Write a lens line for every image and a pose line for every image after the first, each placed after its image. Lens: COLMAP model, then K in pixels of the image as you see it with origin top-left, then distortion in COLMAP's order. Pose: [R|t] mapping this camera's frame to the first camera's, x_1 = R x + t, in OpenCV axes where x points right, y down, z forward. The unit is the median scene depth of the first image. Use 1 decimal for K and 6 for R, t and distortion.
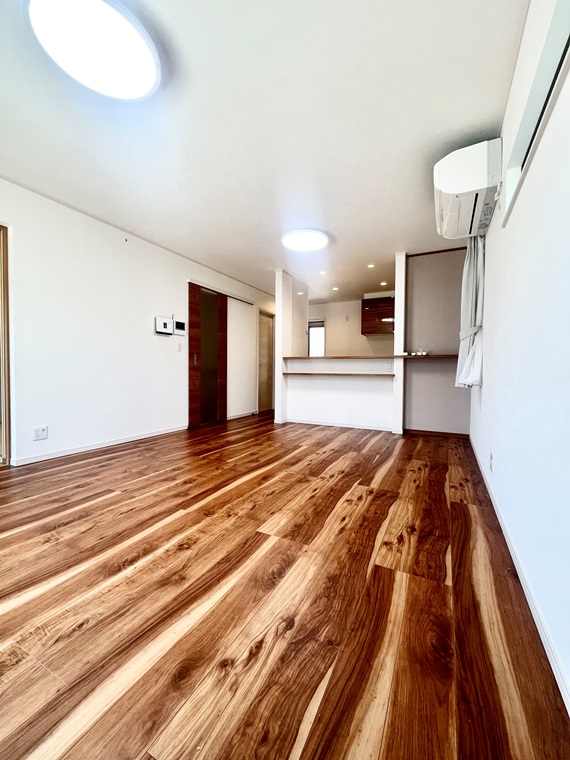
lens RADIAL K [[307.6, 0, 281.8], [0, 307.6, 381.6], [0, 0, 1]] dist [0.000923, -0.000199]
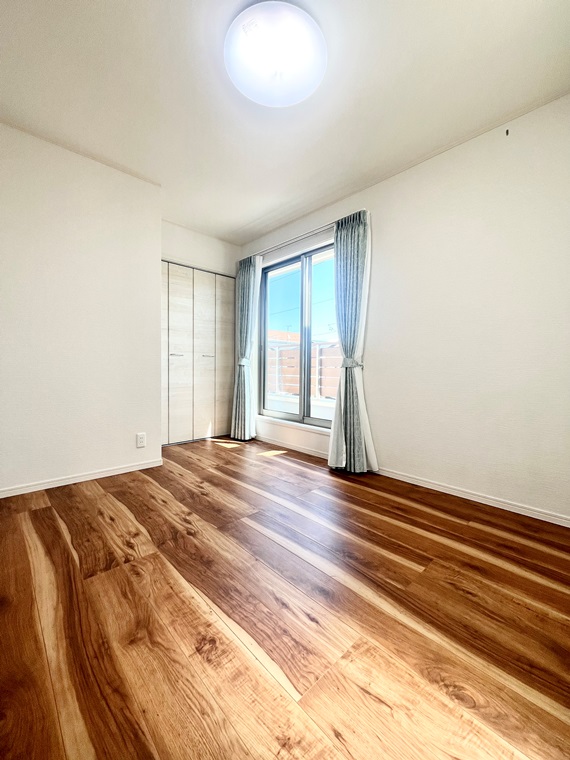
lens RADIAL K [[307.6, 0, 277.5], [0, 307.6, 373.9], [0, 0, 1]] dist [0.000923, -0.000199]
pose [[-0.325042, 0.004293, -0.945690, 1.215587], [-0.039101, 0.999074, 0.017975, -0.076410], [0.944891, 0.042820, -0.324573, 2.276987]]
